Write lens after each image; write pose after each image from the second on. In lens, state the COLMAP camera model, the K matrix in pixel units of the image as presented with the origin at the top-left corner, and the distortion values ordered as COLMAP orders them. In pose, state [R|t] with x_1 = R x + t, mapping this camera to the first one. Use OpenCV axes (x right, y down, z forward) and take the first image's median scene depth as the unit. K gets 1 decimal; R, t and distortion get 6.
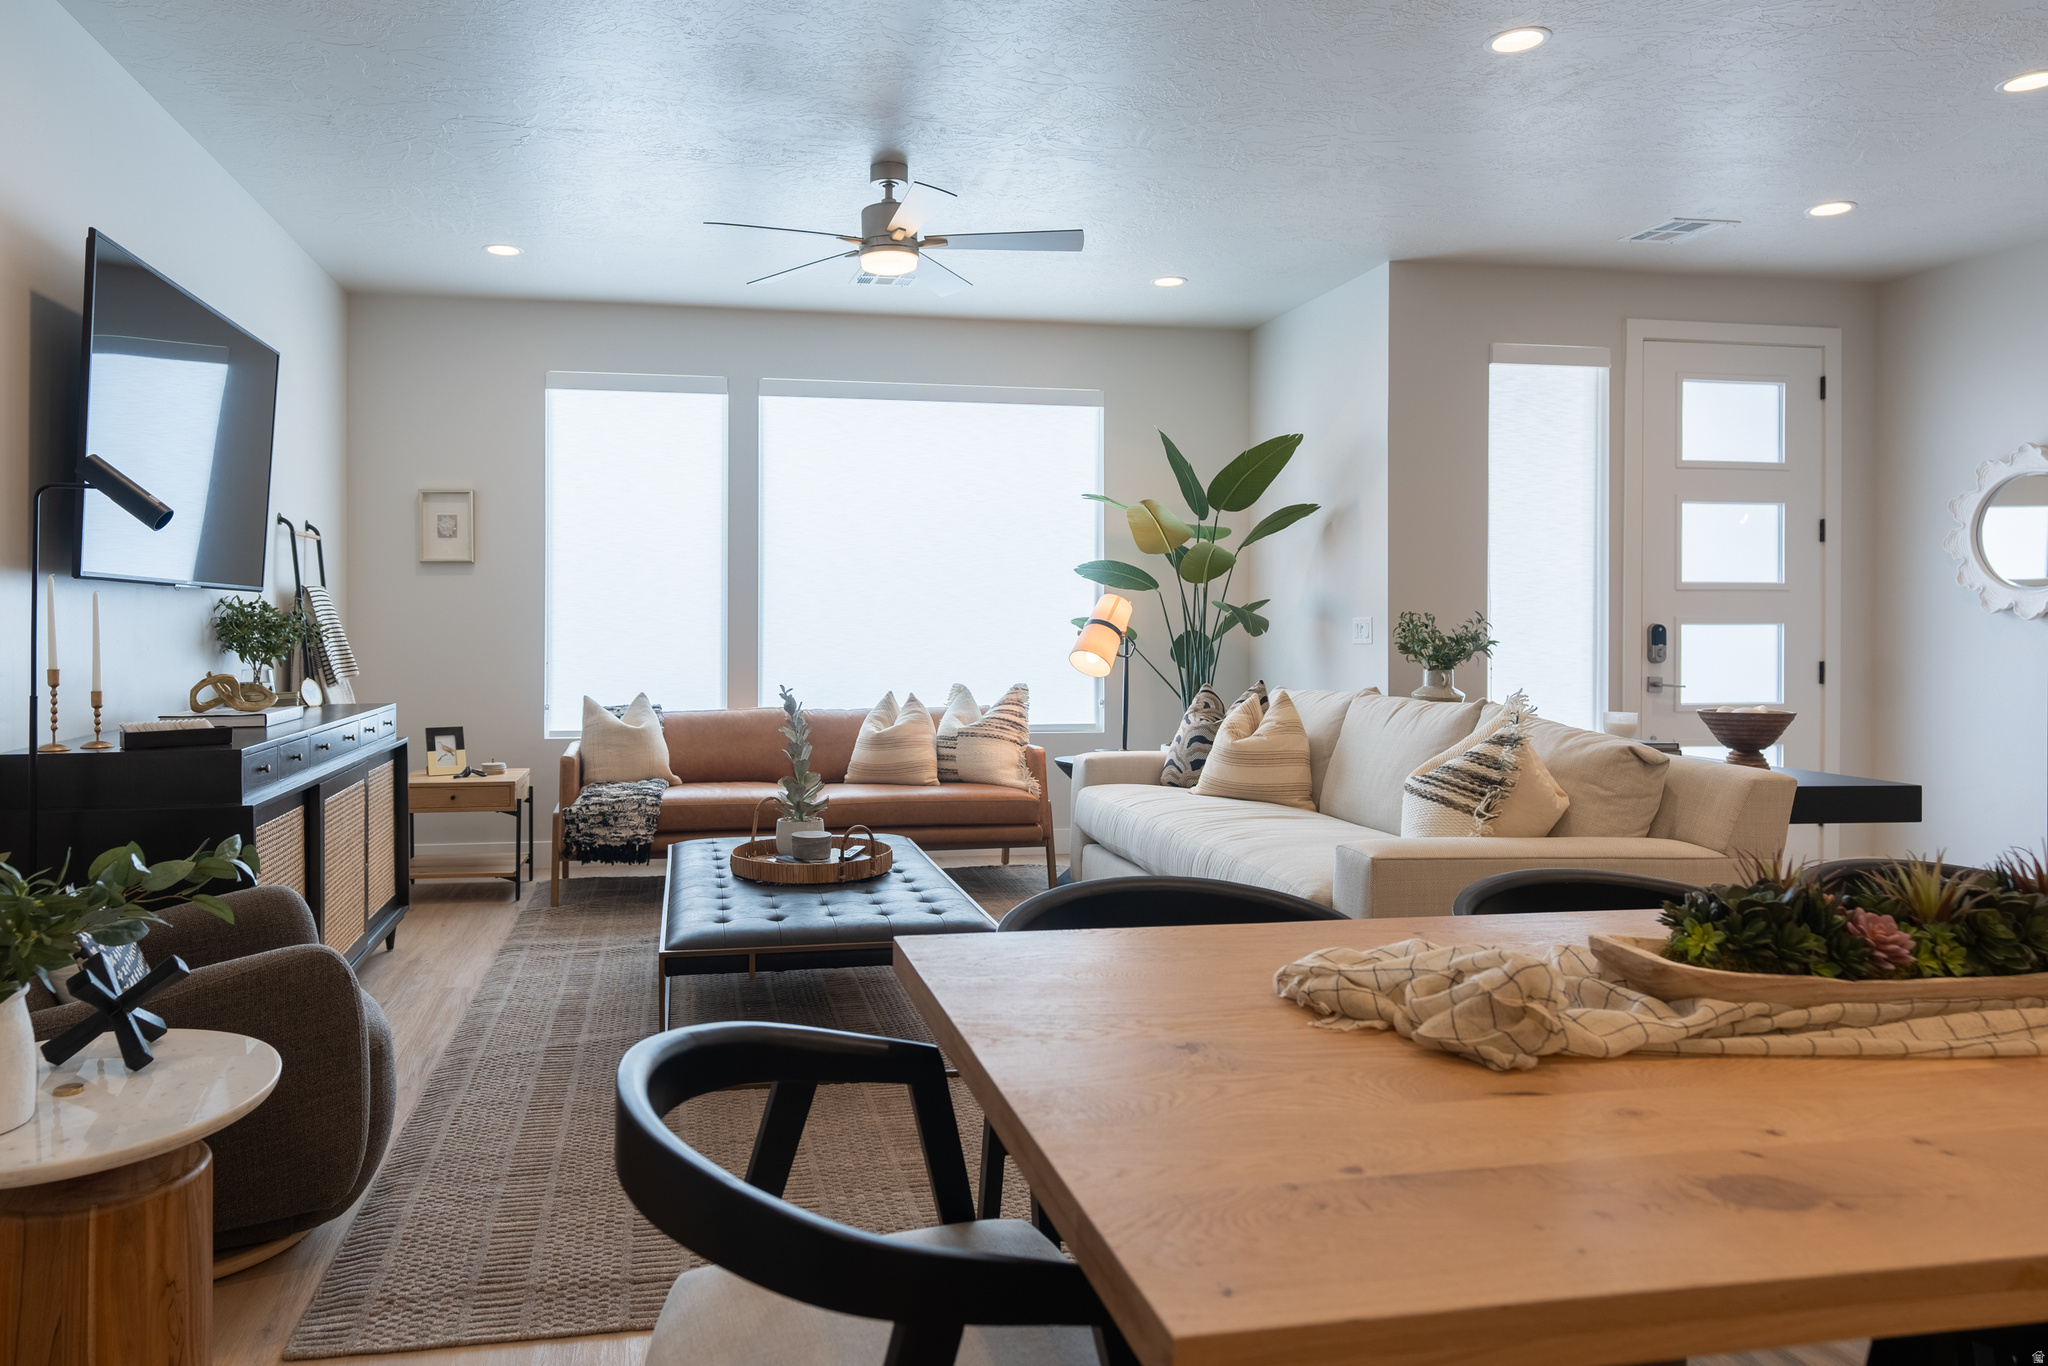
lens RADIAL K [[1341.2, 0, 1023.5], [0, 1341.2, 631.6], [0, 0, 1]] dist [-0.001799, 0.003787]
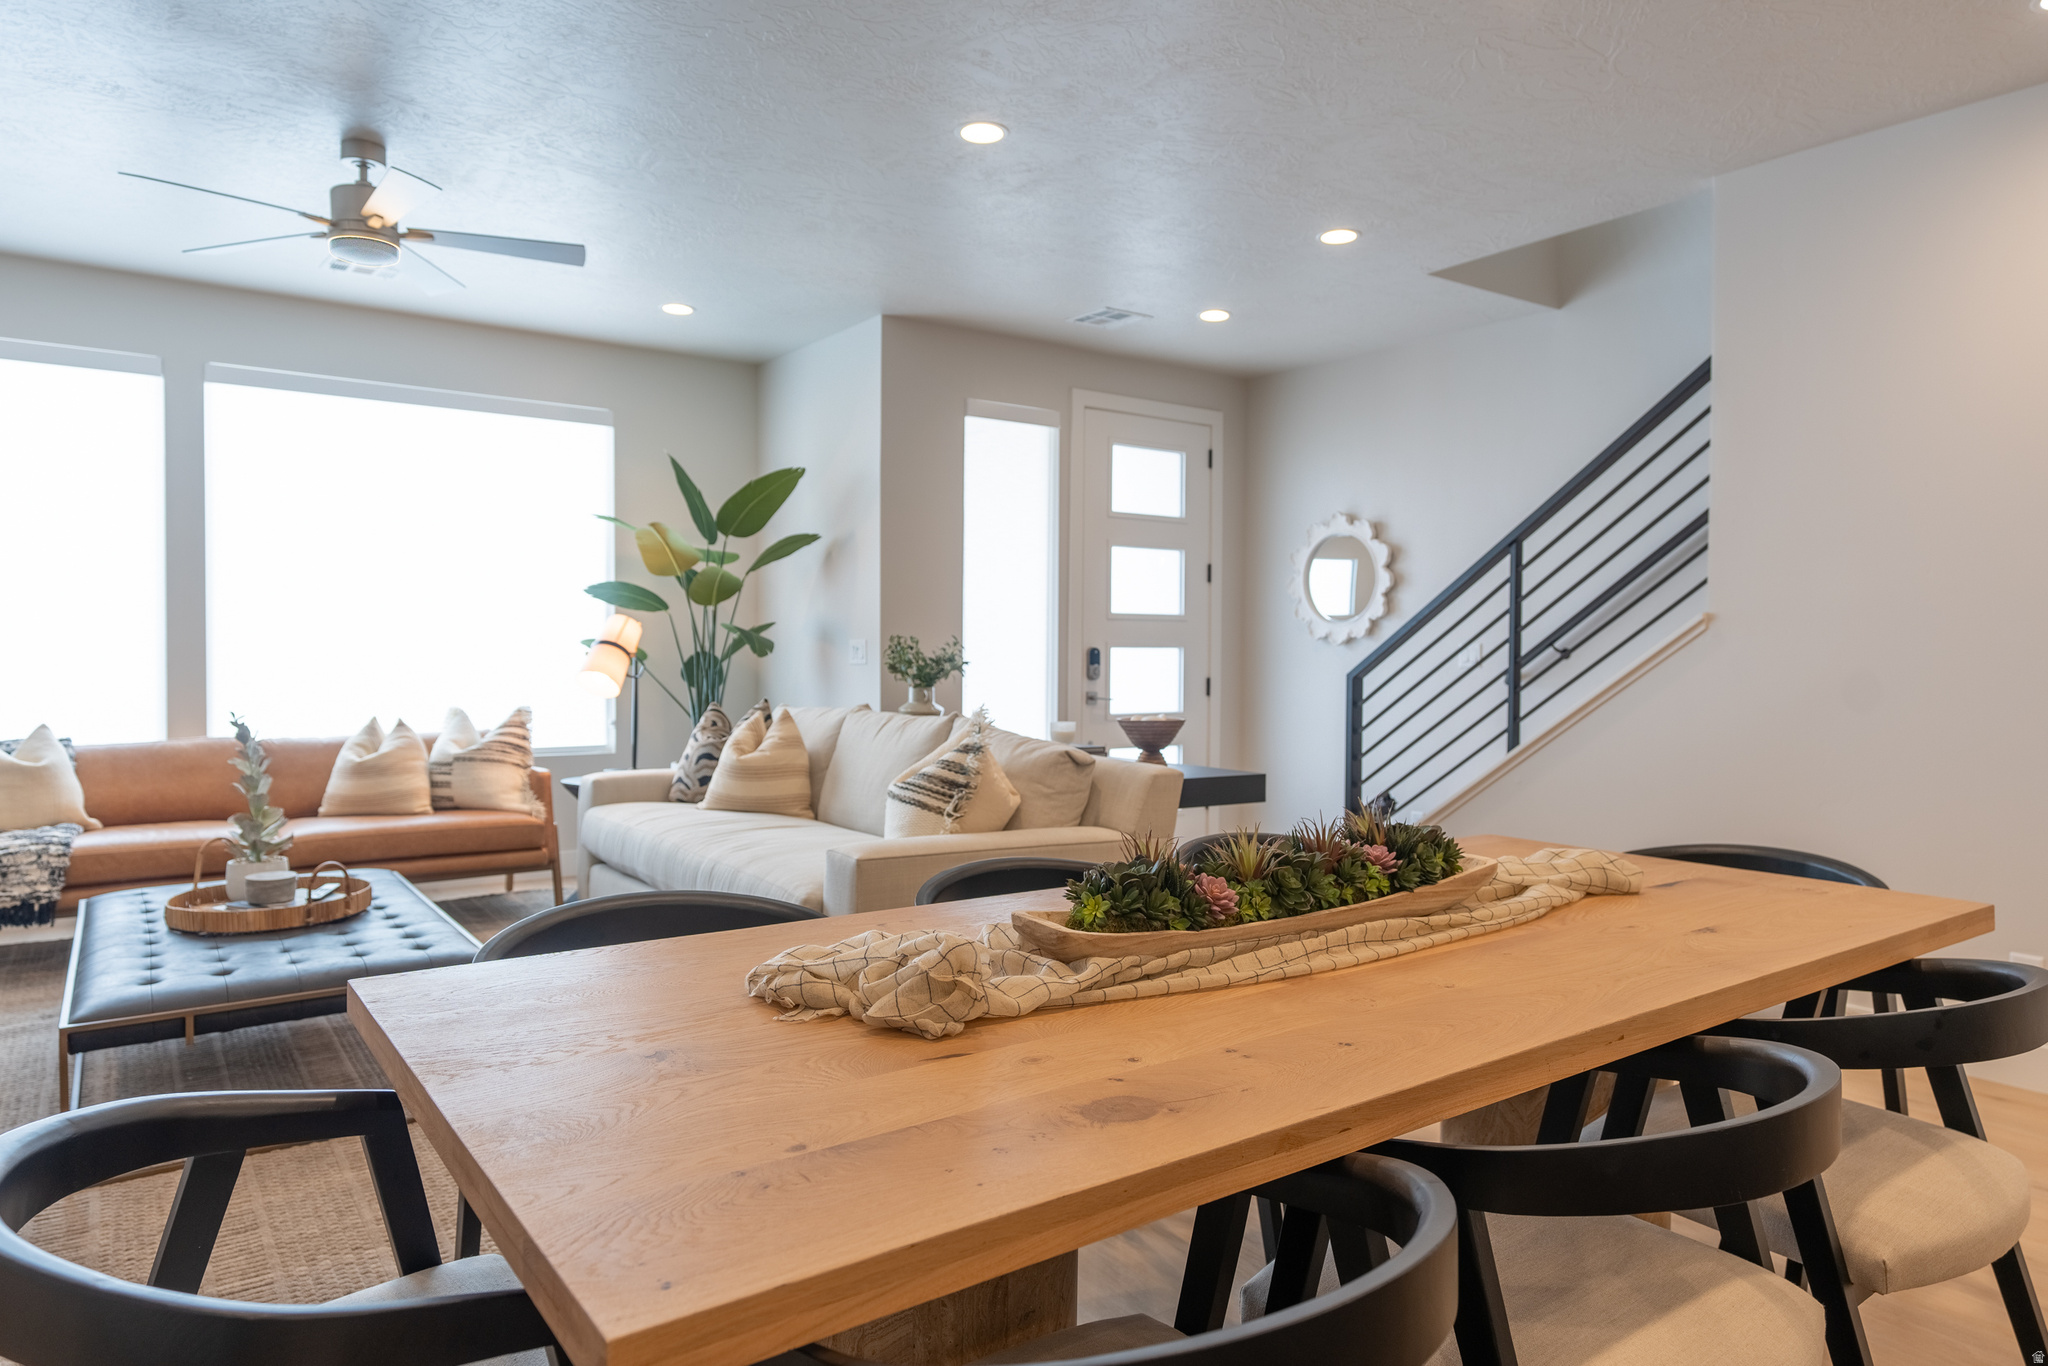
lens RADIAL K [[1259.8, 0, 1024.0], [0, 1259.8, 683.0], [0, 0, 1]] dist [-0.003261, 0.005118]
pose [[0.898428, -0.007799, 0.439052, -0.072994], [-0.002286, 0.999746, 0.022435, 0.001068], [-0.439115, -0.021160, 0.898181, 0.017704]]
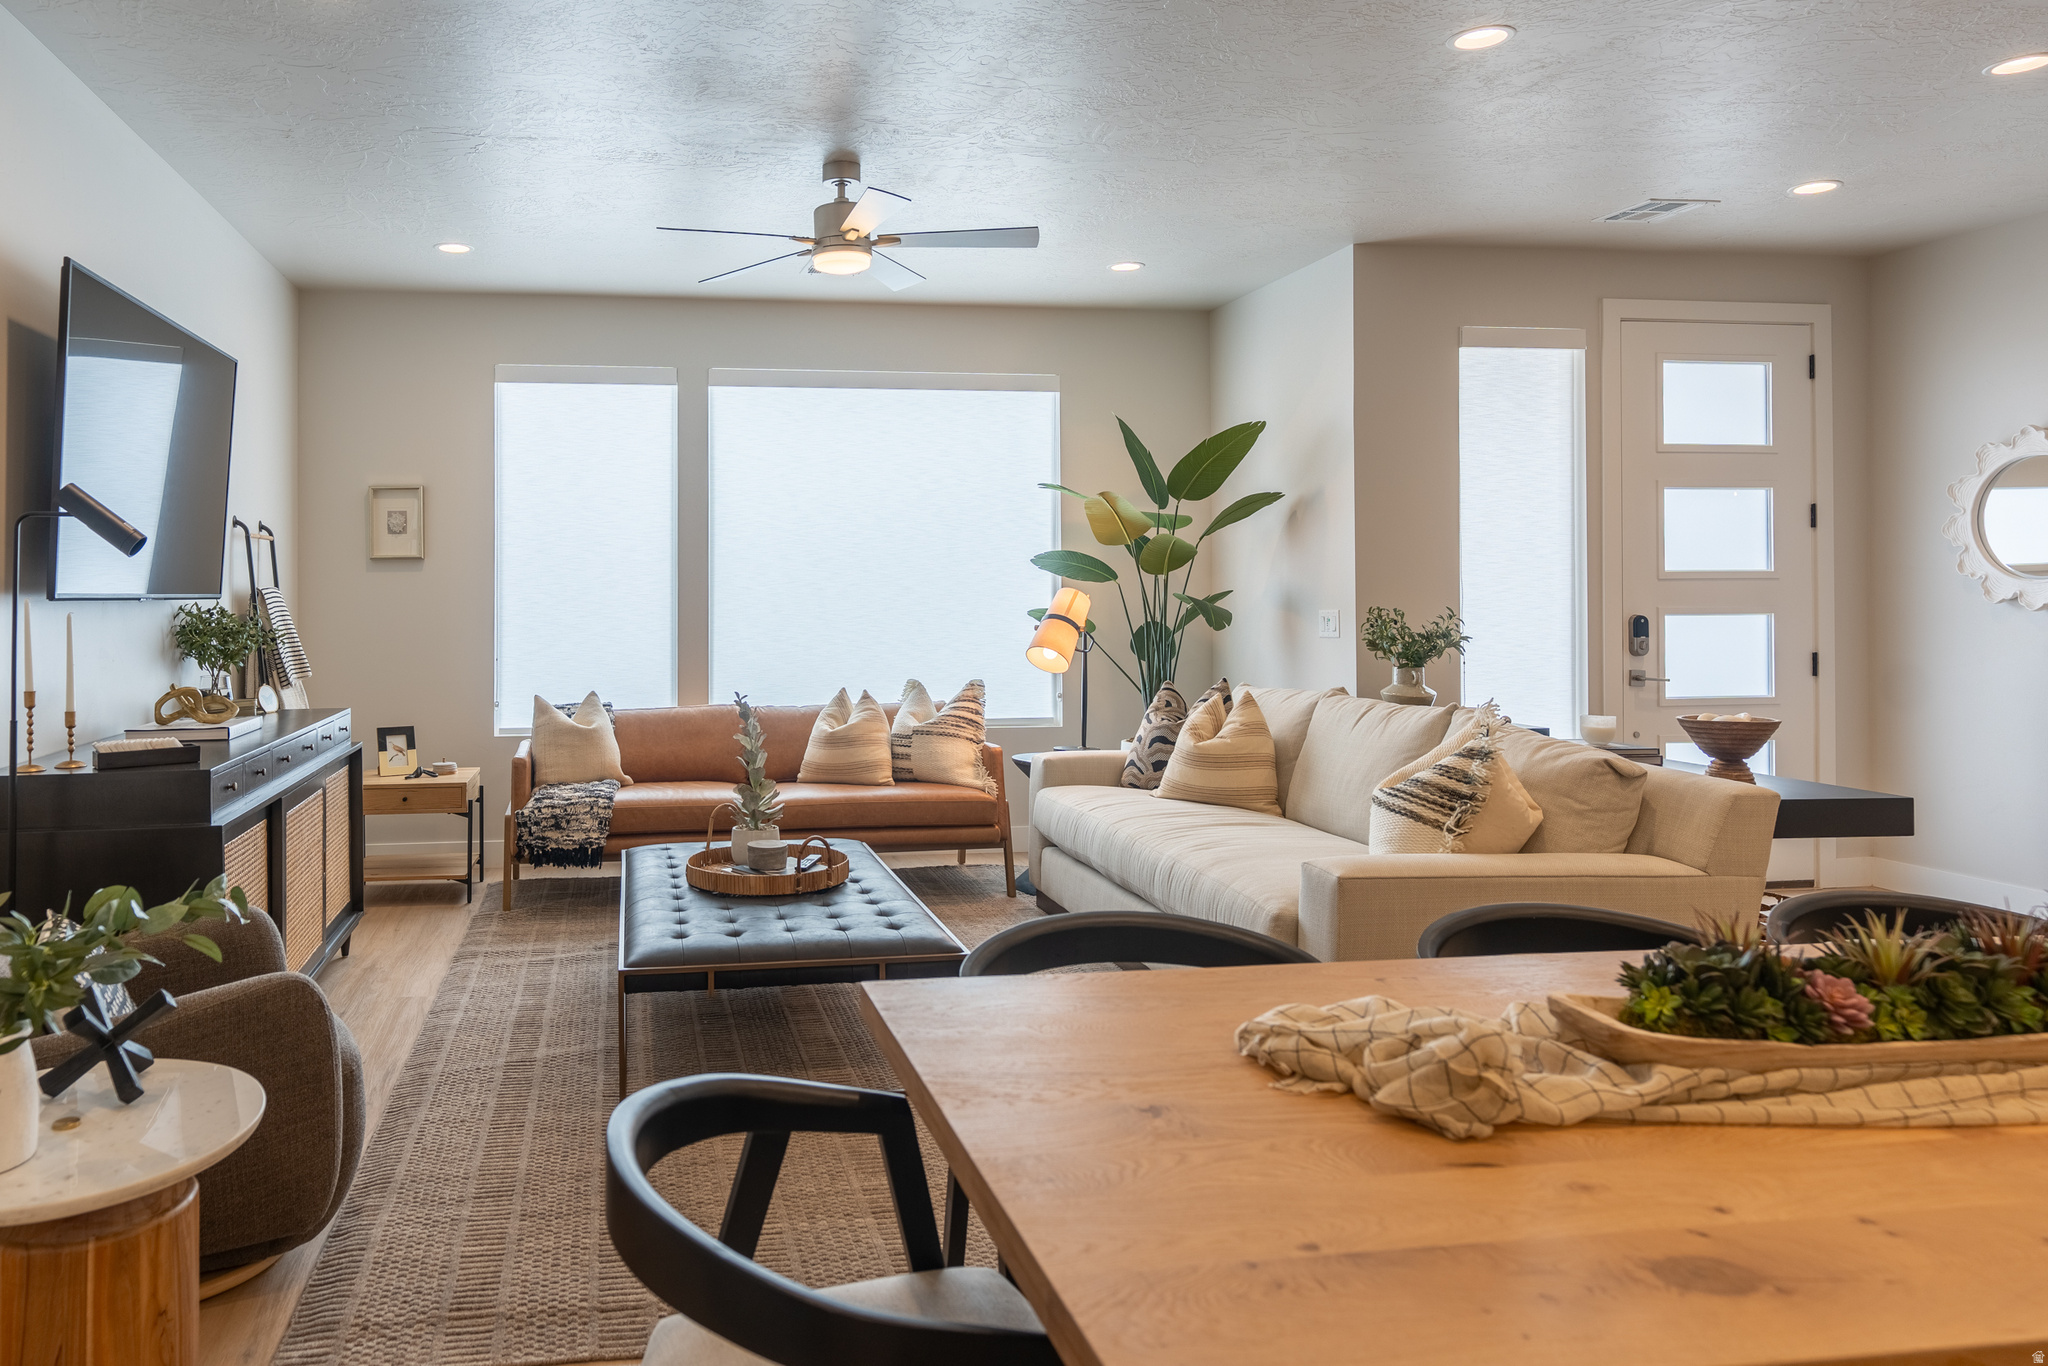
lens RADIAL K [[1173.8, 0, 962.0], [0, 1173.8, 802.7], [0, 0, 1]] dist [-0.001309, 0.001690]
pose [[0.999365, -0.006031, -0.035111, 0.015768], [0.005572, 0.999898, -0.013156, 0.131523], [0.035187, 0.012952, 0.999297, 0.138172]]
